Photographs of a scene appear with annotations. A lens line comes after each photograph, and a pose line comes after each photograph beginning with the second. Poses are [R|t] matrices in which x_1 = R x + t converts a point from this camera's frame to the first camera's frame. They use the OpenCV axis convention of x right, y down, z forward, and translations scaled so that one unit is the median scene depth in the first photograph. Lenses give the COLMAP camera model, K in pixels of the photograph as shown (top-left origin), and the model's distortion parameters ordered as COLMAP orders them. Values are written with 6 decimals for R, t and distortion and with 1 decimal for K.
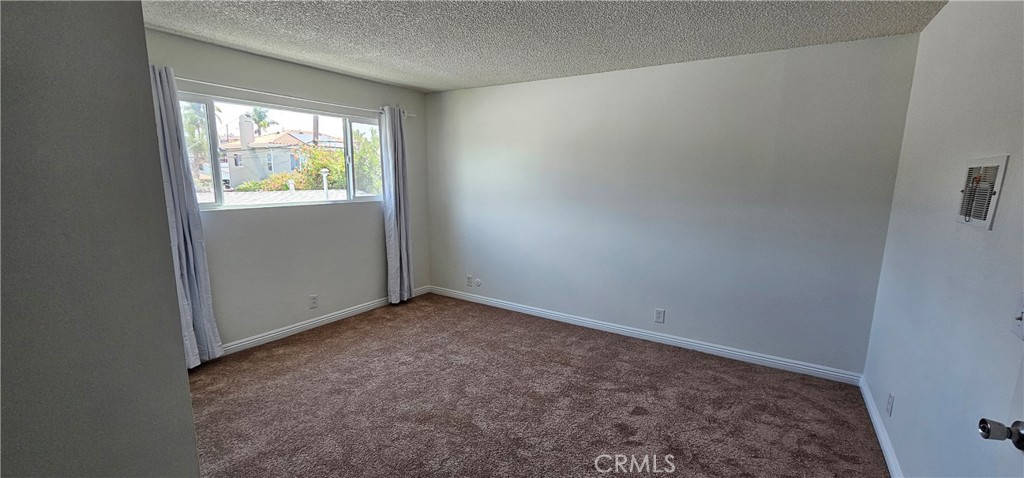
lens RADIAL K [[422.1, 0, 511.0], [0, 422.1, 243.8], [0, 0, 1]] dist [-0.002977, -0.000072]
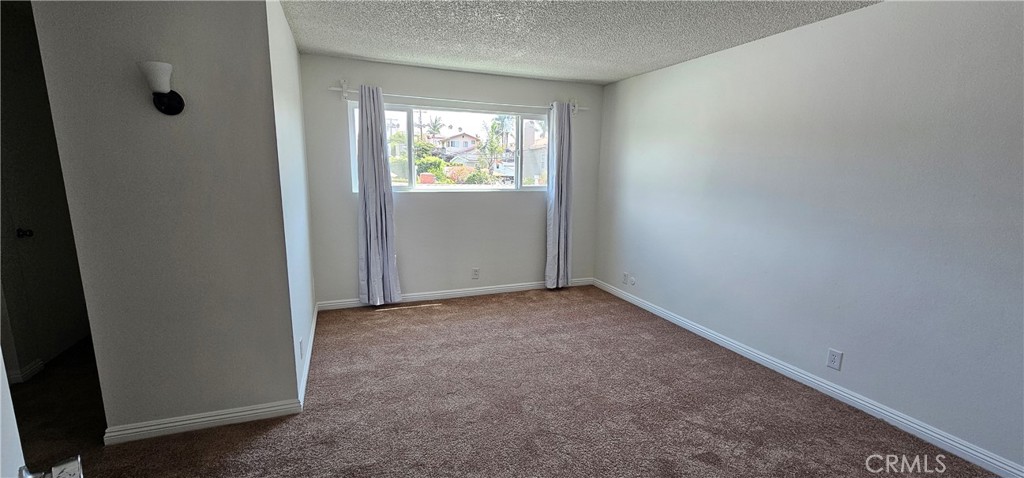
lens RADIAL K [[422.1, 0, 513.3], [0, 422.1, 242.7], [0, 0, 1]] dist [-0.002977, -0.000072]
pose [[0.817330, 0.098571, -0.567675, 0.255622], [-0.098730, 0.994645, 0.030560, 0.004047], [0.567648, 0.031070, 0.822685, 0.078951]]
